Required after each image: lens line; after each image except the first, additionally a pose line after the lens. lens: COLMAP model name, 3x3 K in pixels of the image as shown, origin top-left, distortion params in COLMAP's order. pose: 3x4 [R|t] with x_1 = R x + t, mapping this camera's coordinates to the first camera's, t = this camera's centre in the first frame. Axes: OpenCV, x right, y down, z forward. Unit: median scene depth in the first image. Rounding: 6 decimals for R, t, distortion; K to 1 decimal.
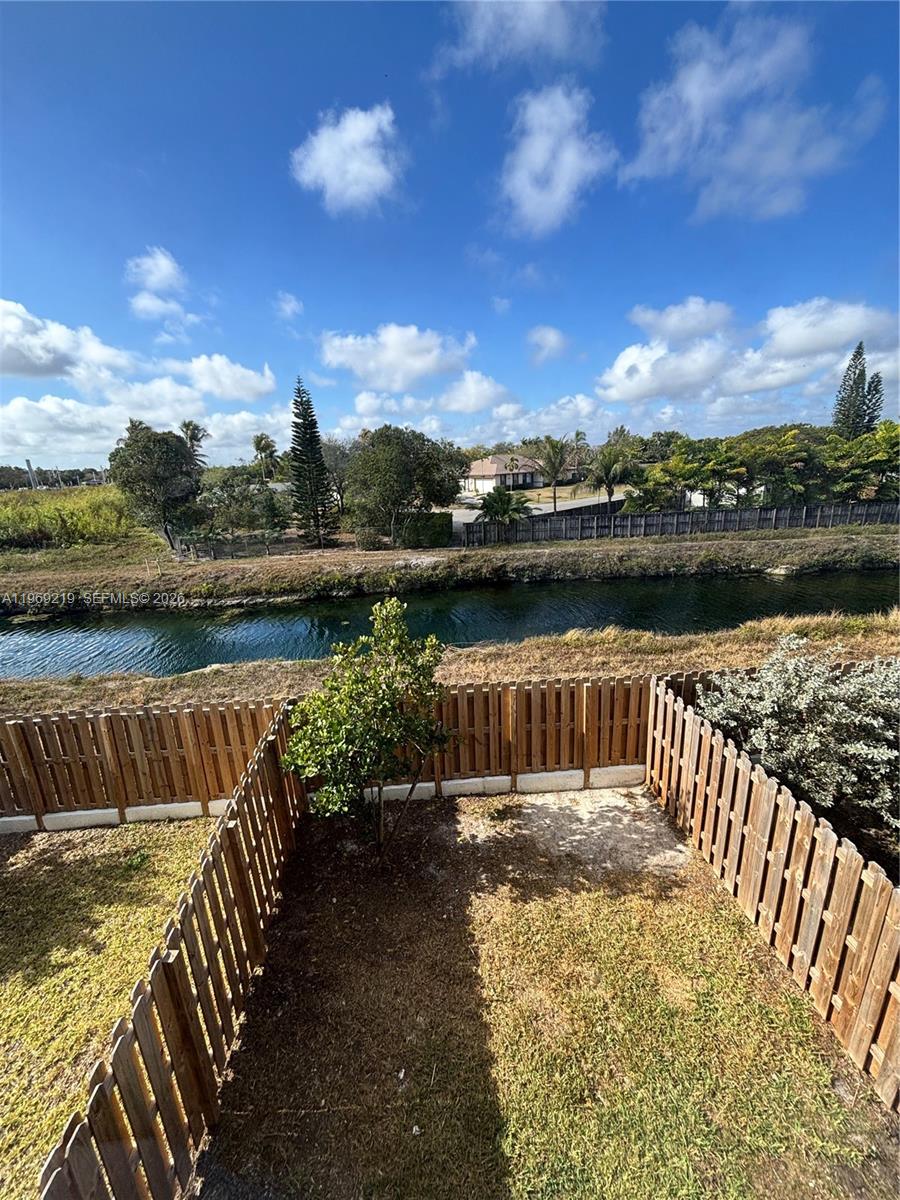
lens RADIAL K [[478.3, 0, 453.4], [0, 478.3, 598.3], [0, 0, 1]] dist [0.002198, -0.000772]
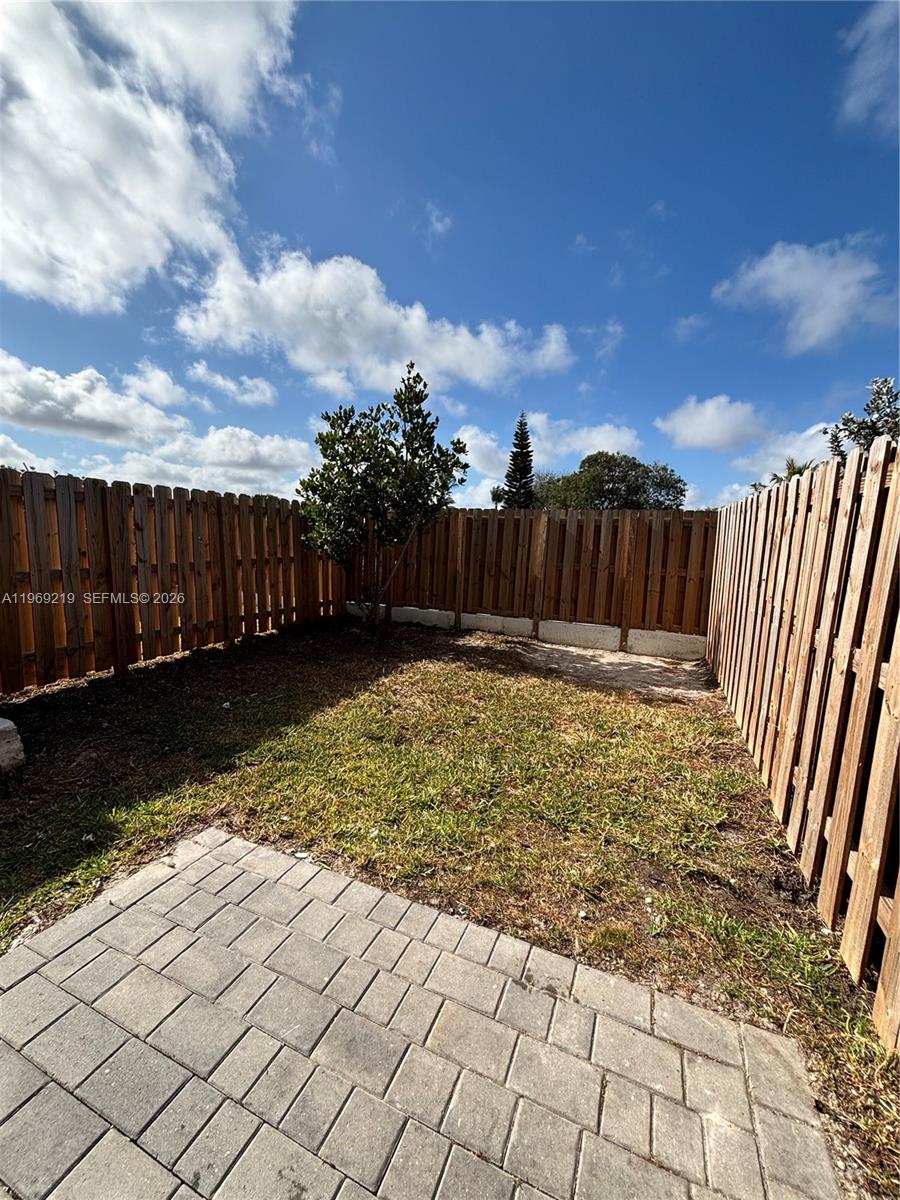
lens RADIAL K [[478.3, 0, 447.5], [0, 478.3, 605.4], [0, 0, 1]] dist [0.002198, -0.000772]
pose [[0.881243, 0.132681, -0.453658, 0.381184], [-0.189949, 0.978291, -0.082861, 0.449966], [0.432816, 0.159192, 0.887315, 0.129222]]
